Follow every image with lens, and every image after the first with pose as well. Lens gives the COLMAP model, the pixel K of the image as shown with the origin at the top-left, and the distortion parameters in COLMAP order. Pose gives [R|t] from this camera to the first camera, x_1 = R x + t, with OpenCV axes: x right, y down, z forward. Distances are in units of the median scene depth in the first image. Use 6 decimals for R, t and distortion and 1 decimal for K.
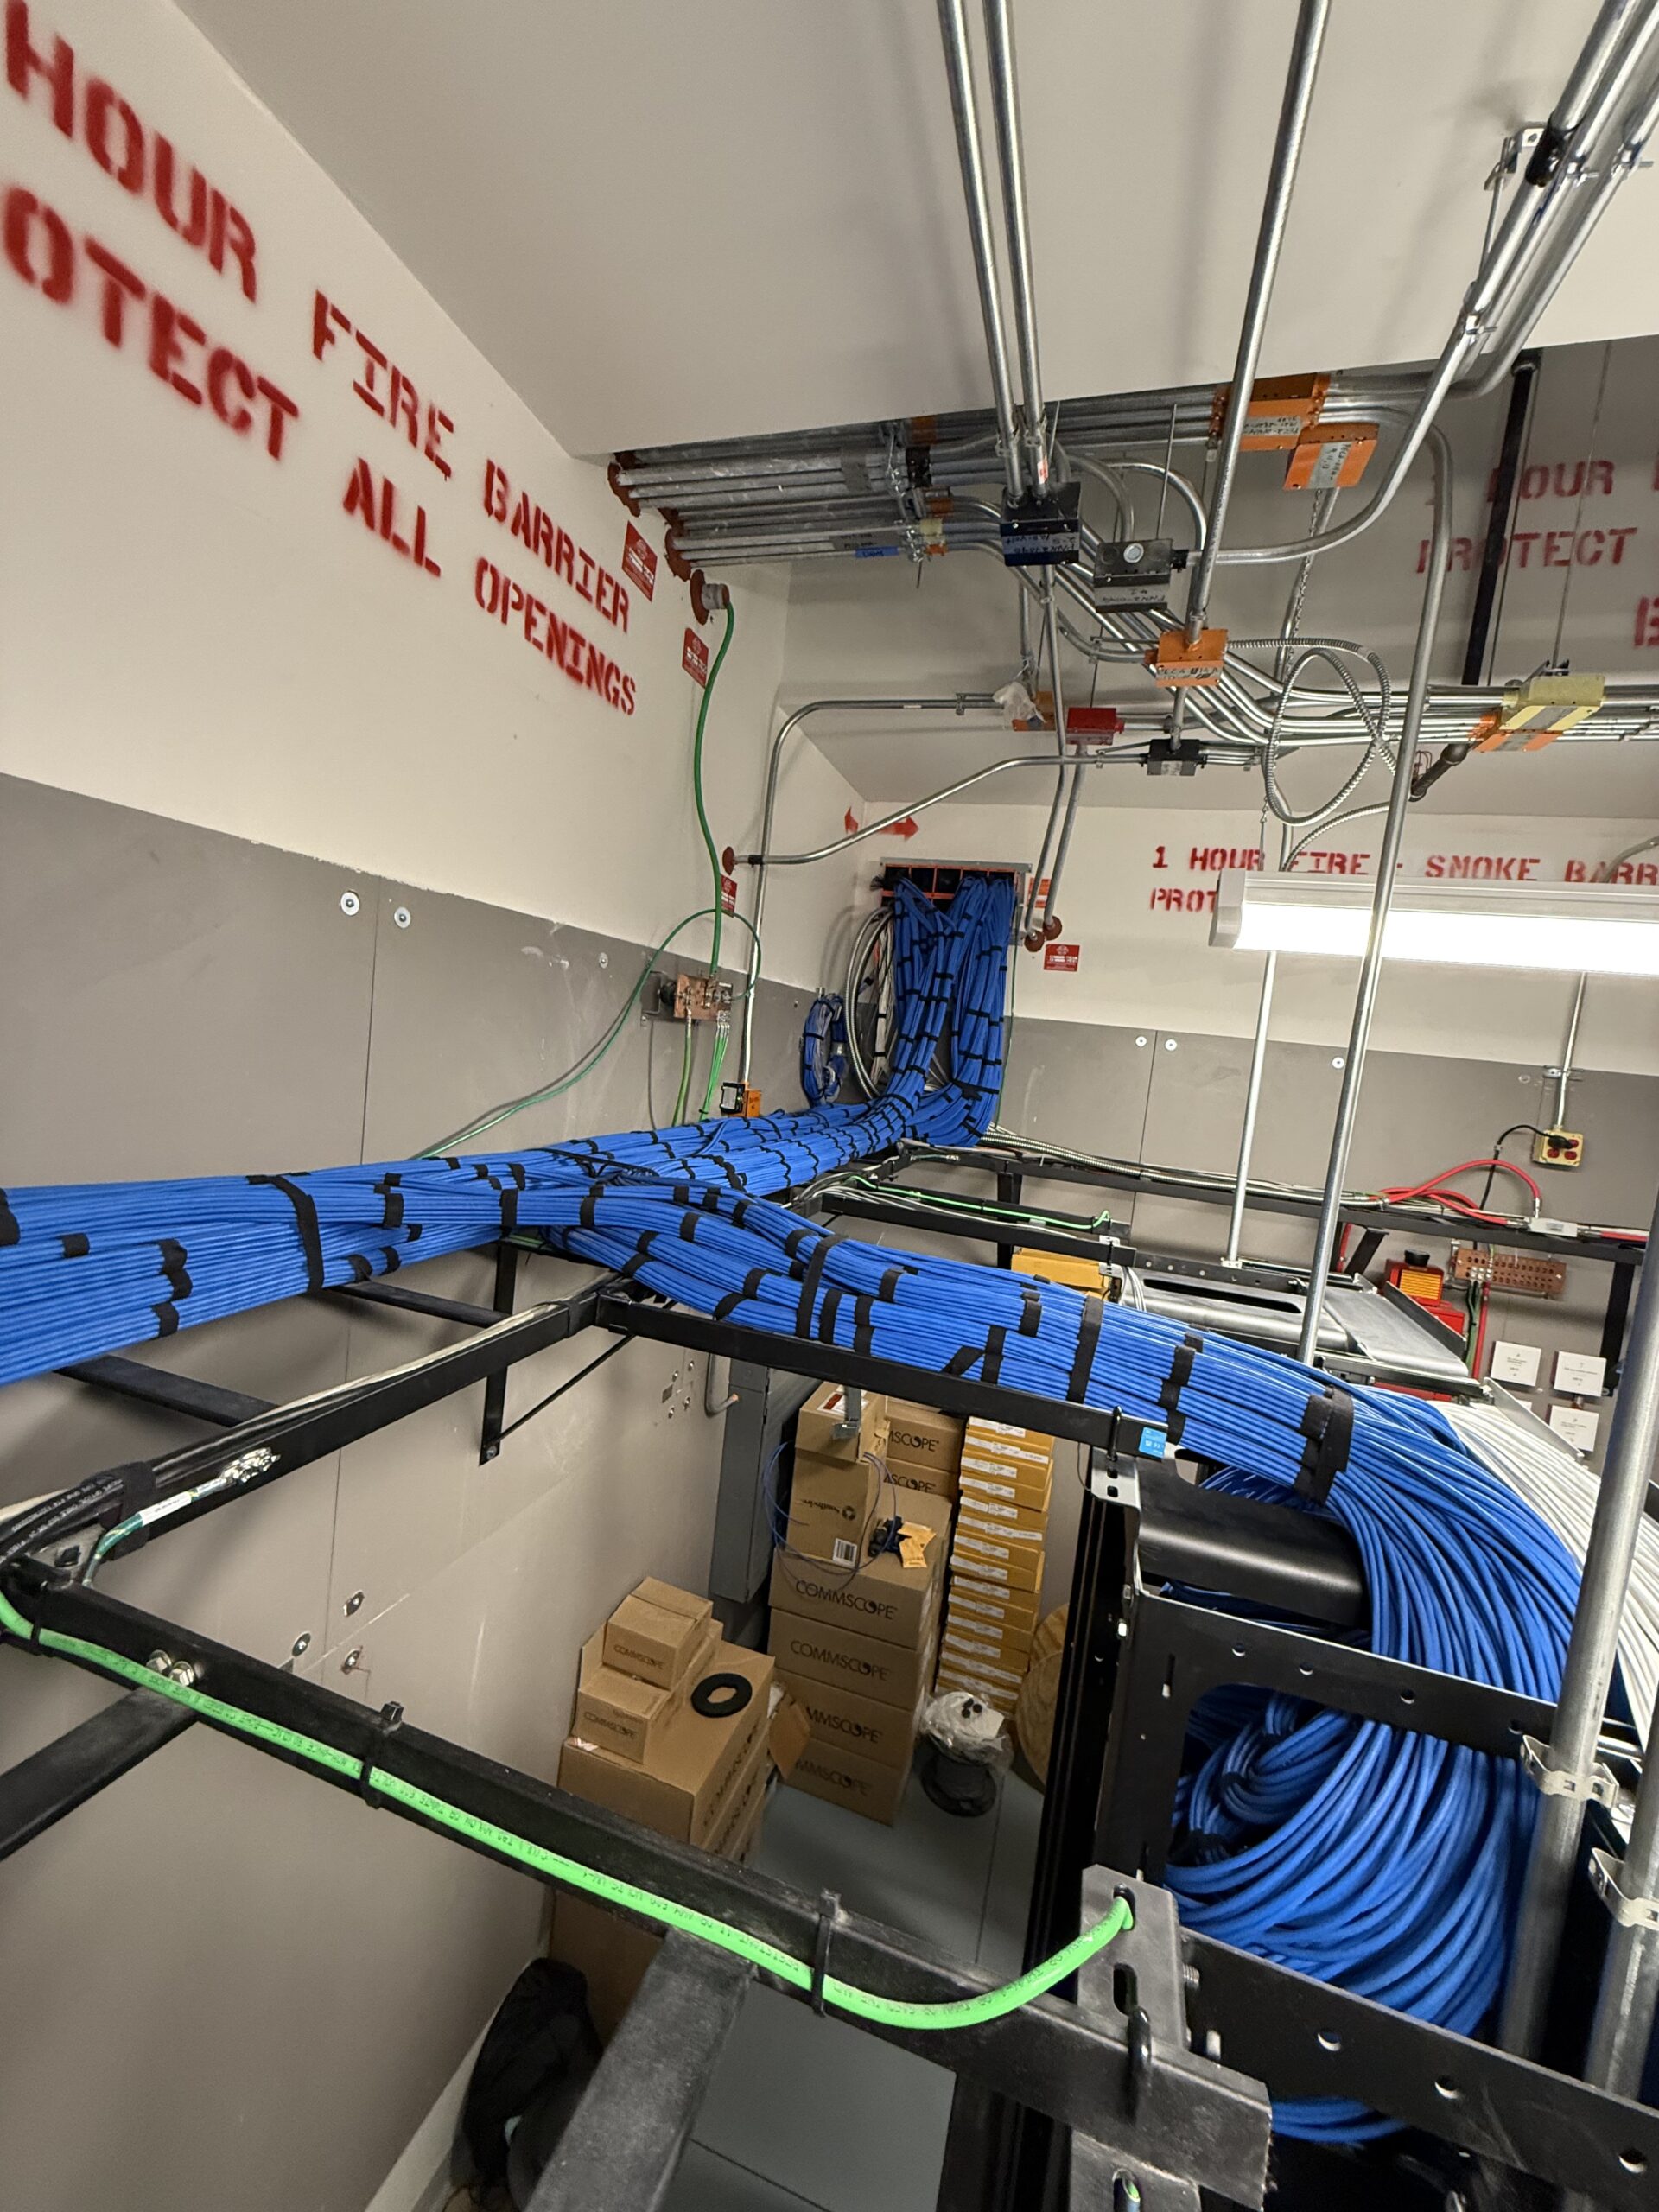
lens RADIAL K [[878.9, 0, 829.1], [0, 878.9, 1099.8], [0, 0, 1]] dist [-0.000586, -0.000024]
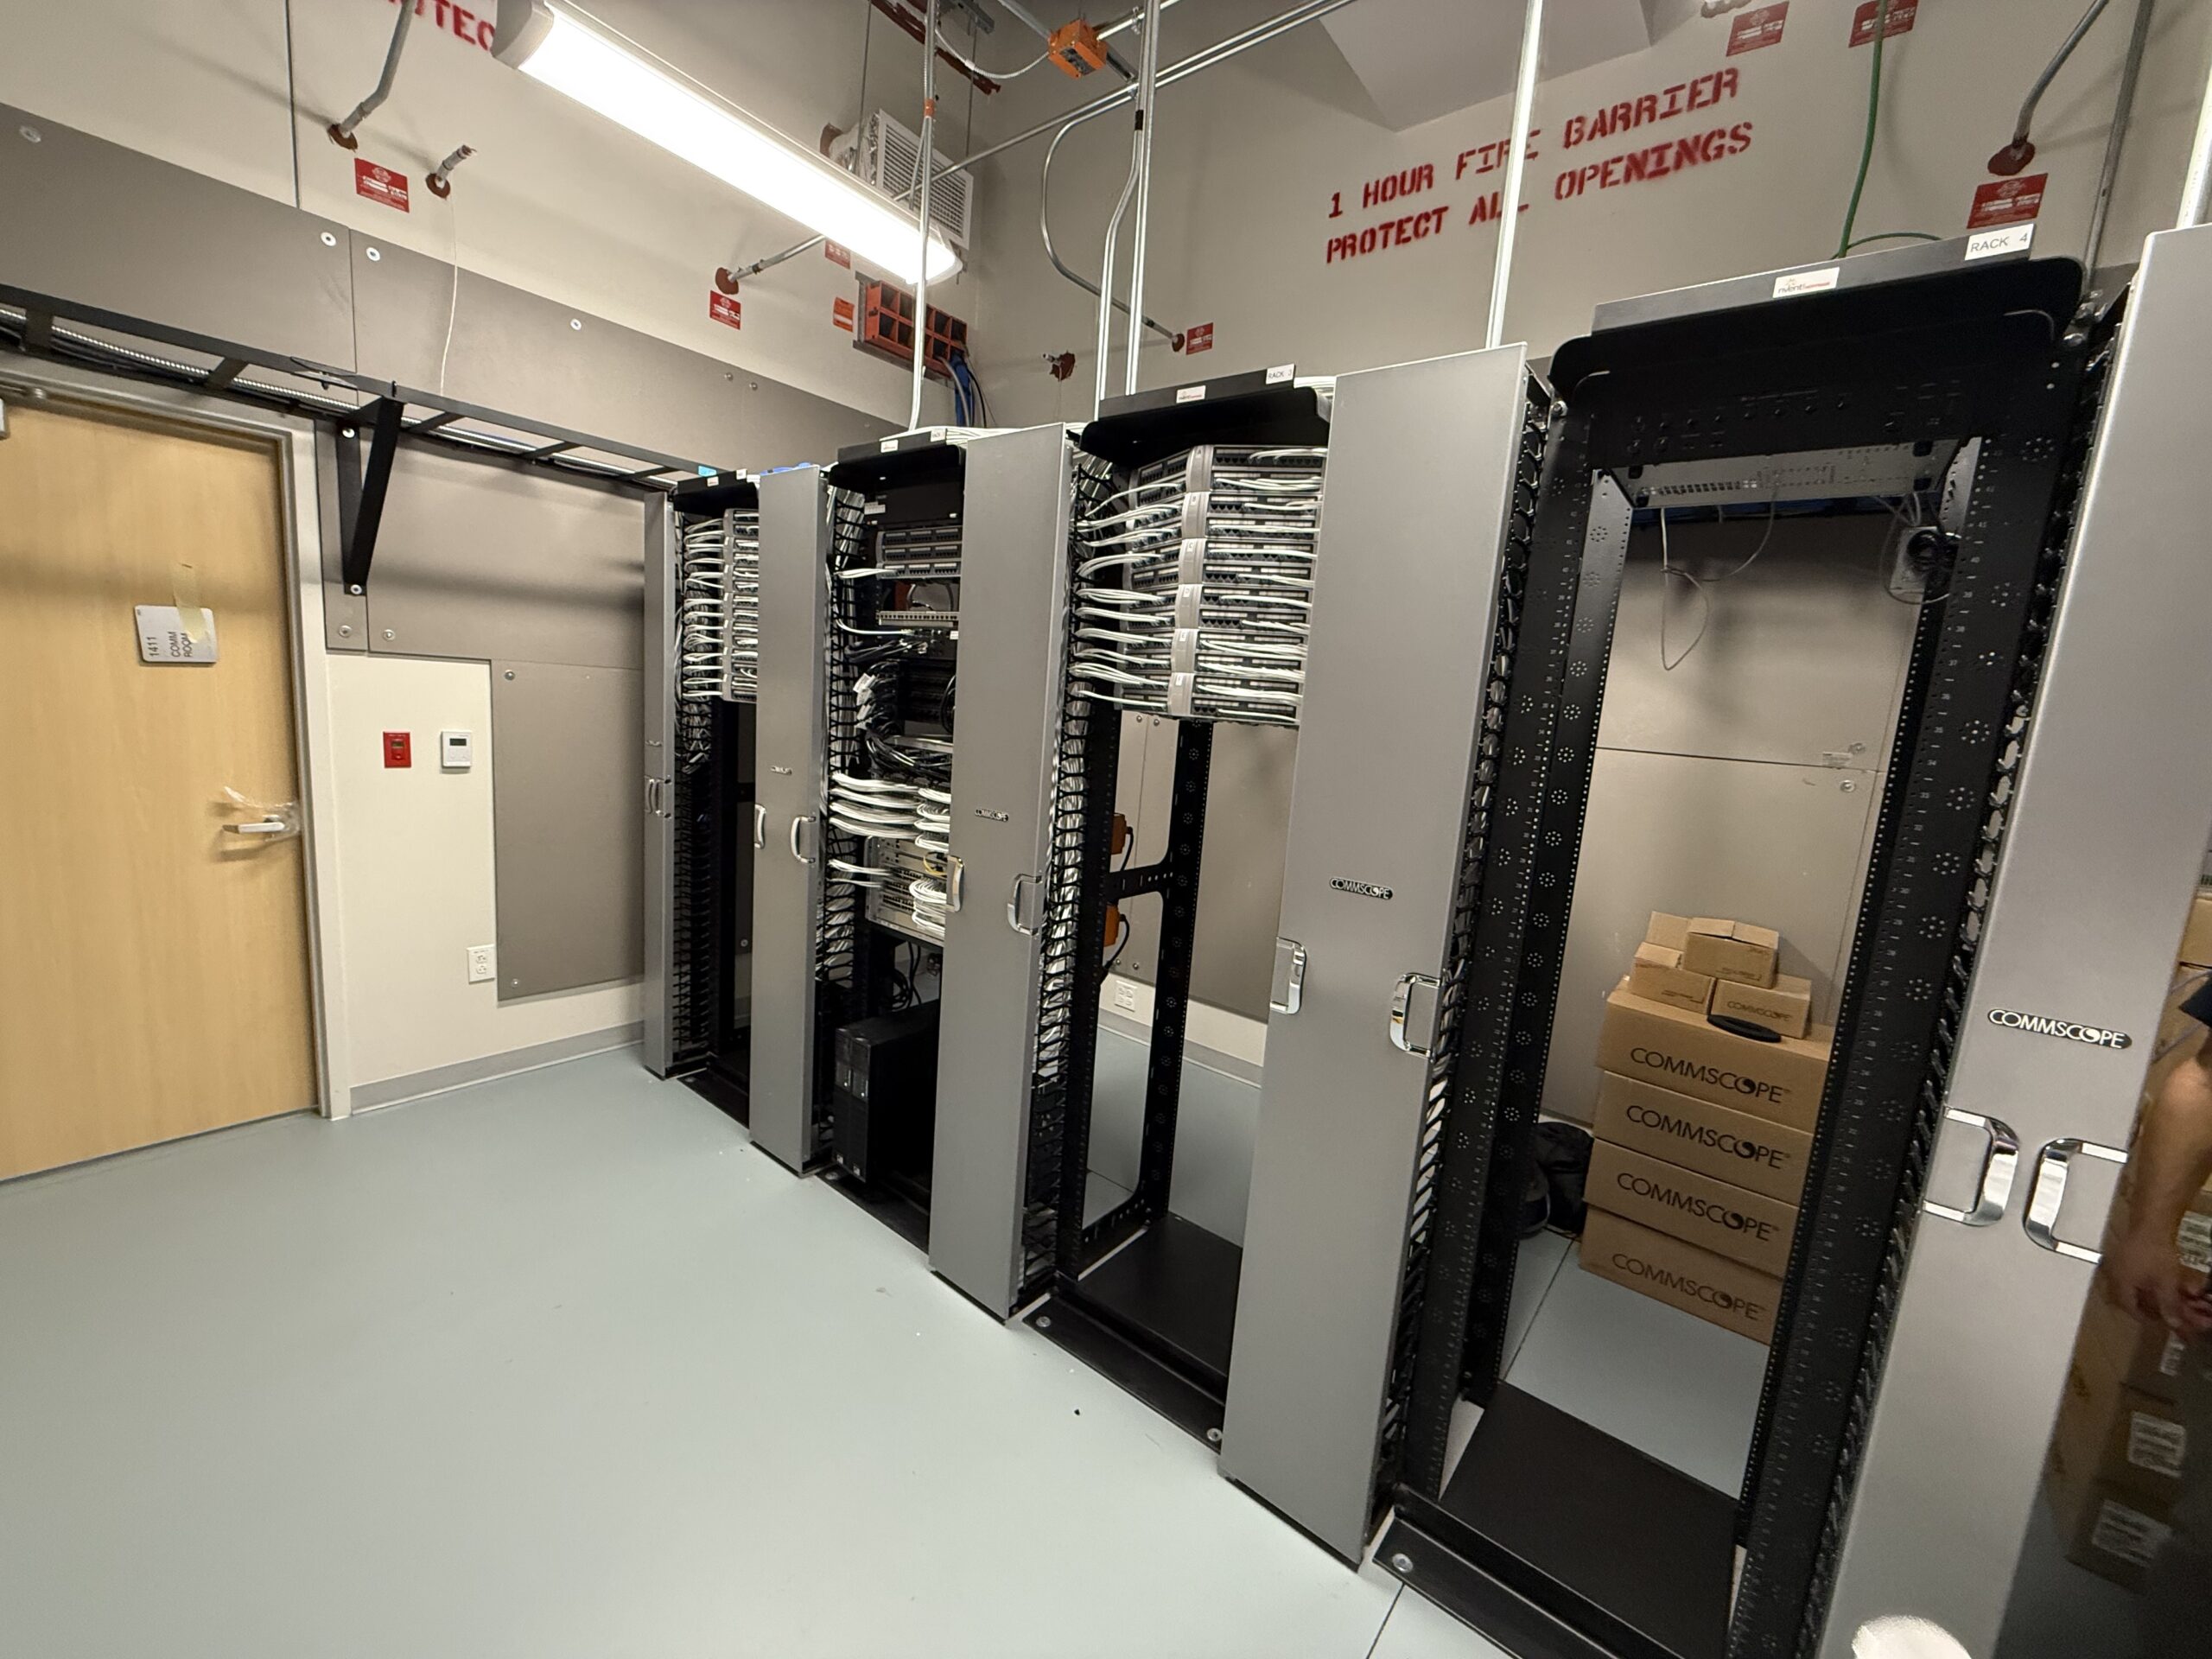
lens RADIAL K [[878.9, 0, 1100.8], [0, 878.9, 828.9], [0, 0, 1]] dist [-0.000586, -0.000024]
pose [[-0.352299, 0.006497, -0.935865, 1.434799], [-0.177841, 0.981291, 0.073759, 0.669787], [0.918835, 0.192421, -0.344552, 0.821765]]
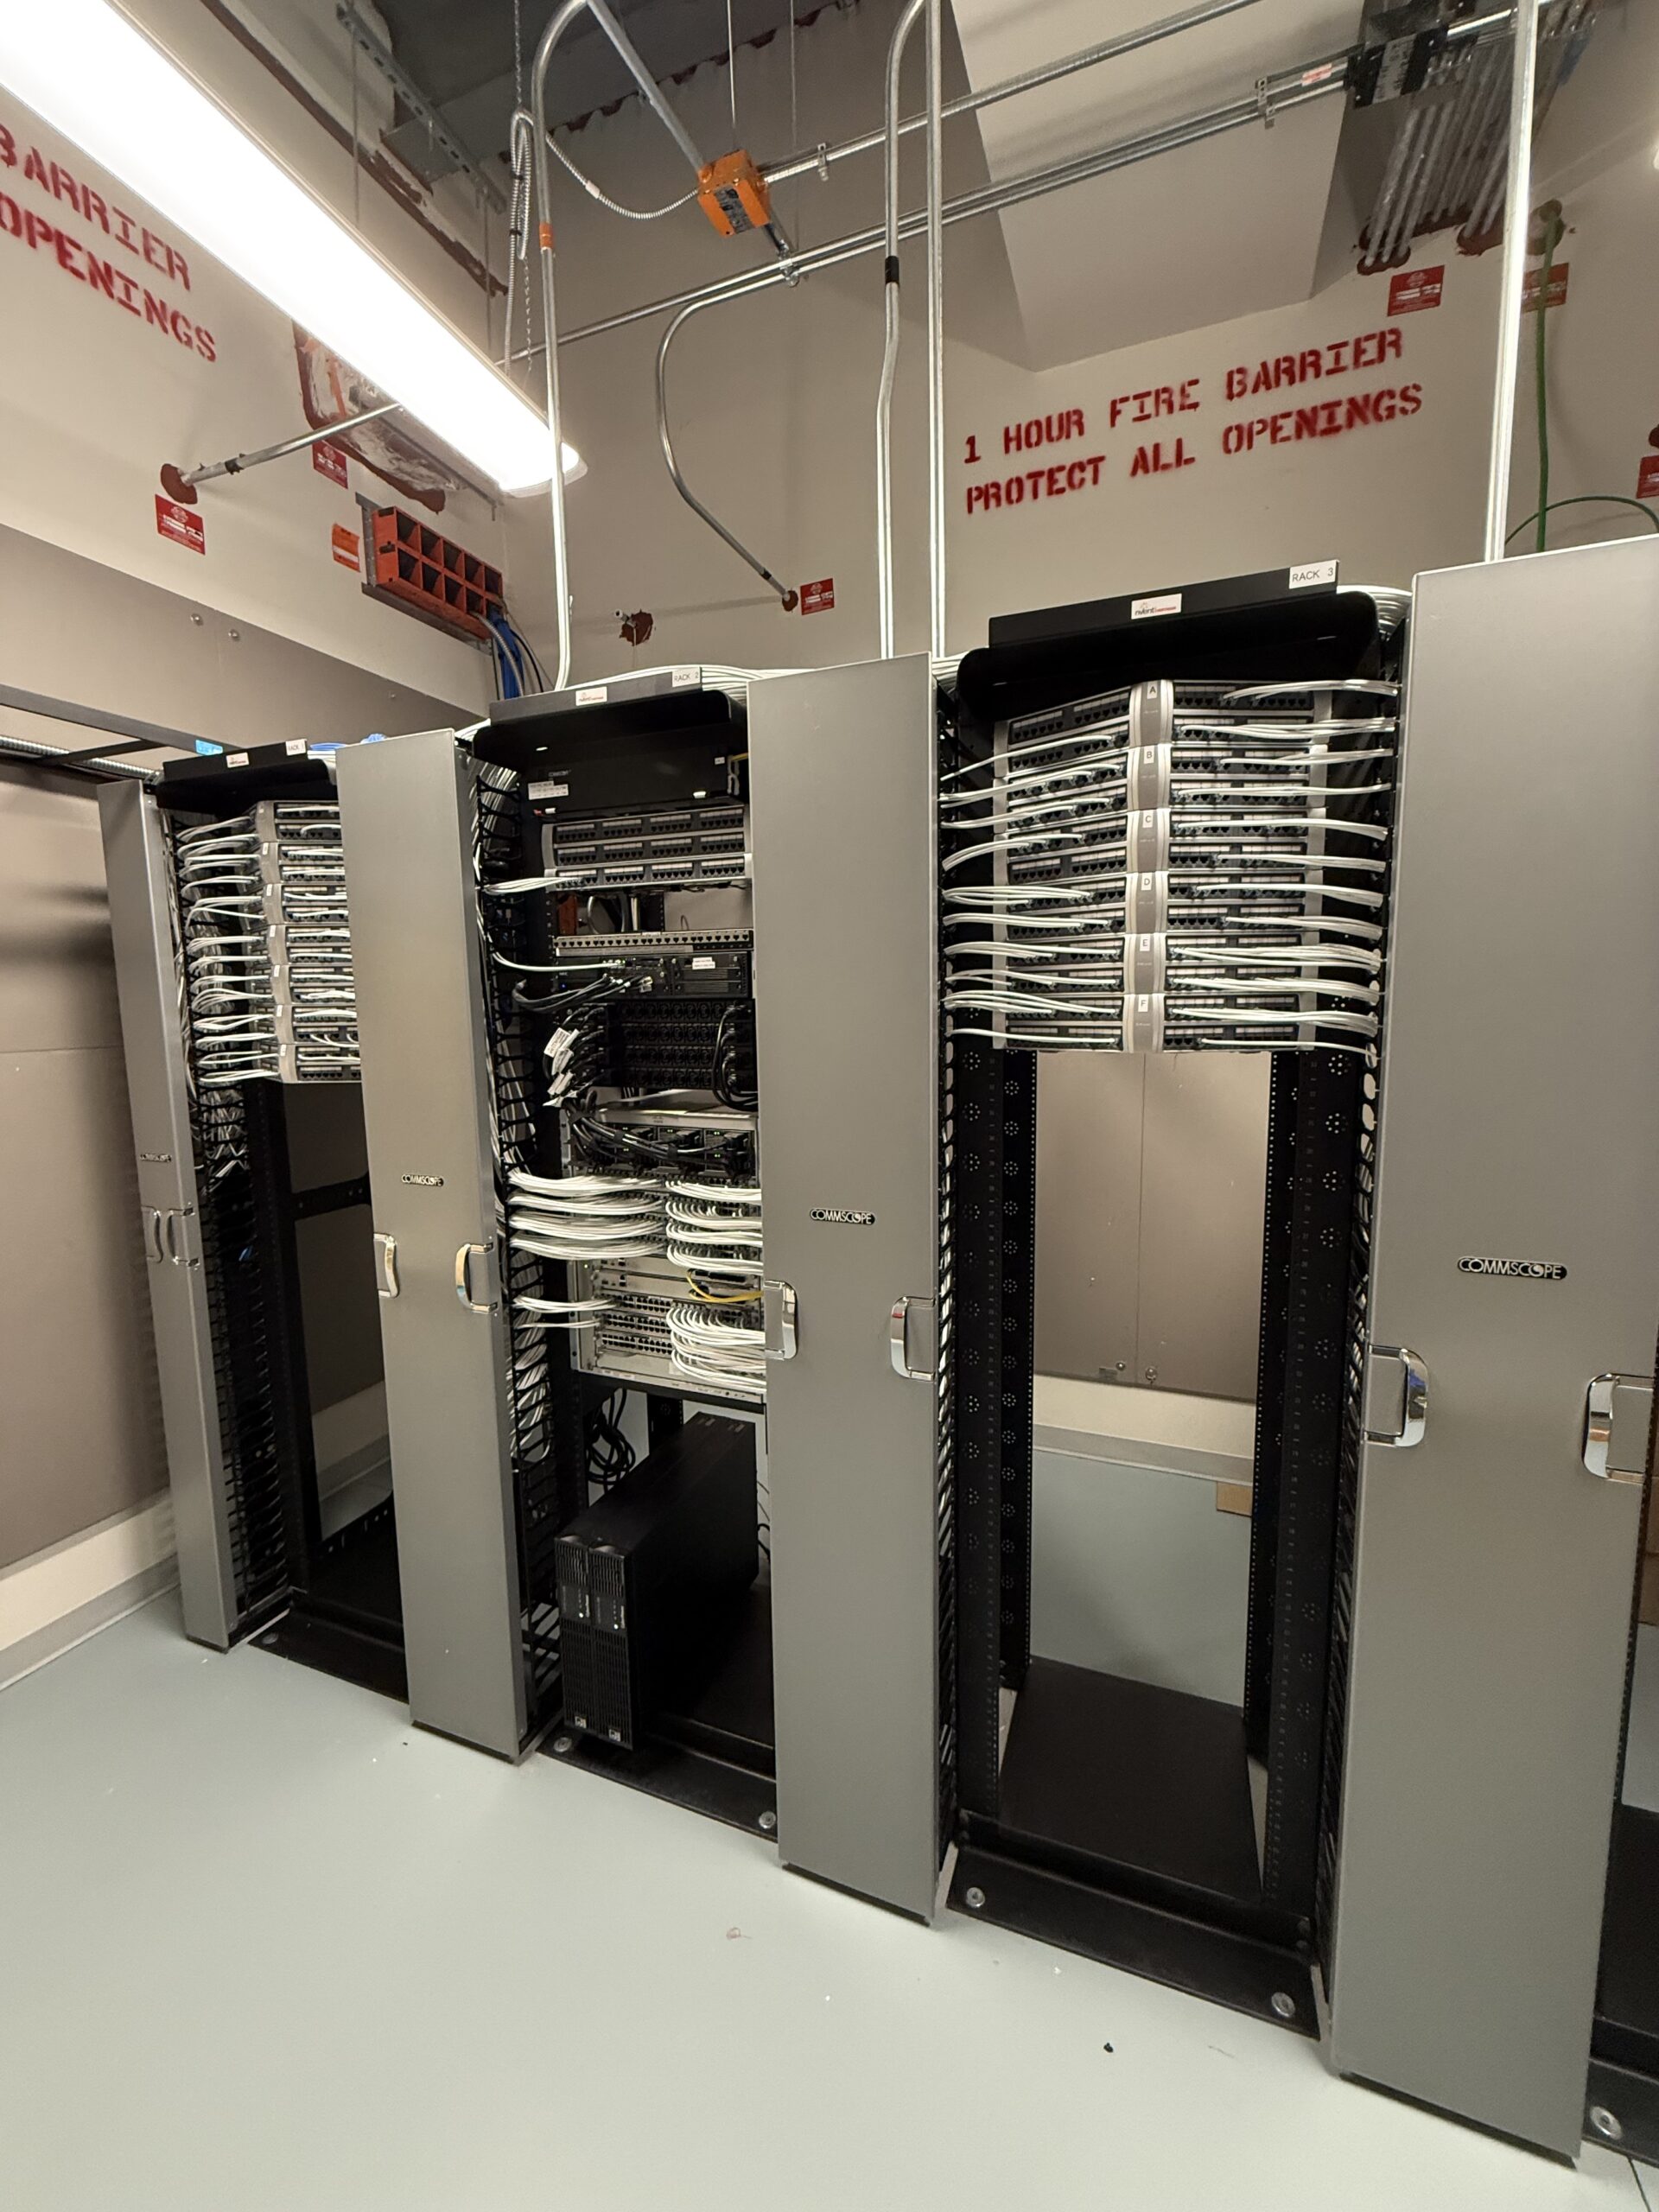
lens RADIAL K [[878.9, 0, 830.4], [0, 878.9, 1100.4], [0, 0, 1]] dist [-0.000586, -0.000024]
pose [[-0.064450, 0.008726, -0.997883, 1.200651], [-0.060492, 0.998089, 0.012635, 0.645980], [0.996086, 0.061178, -0.063799, 0.312803]]
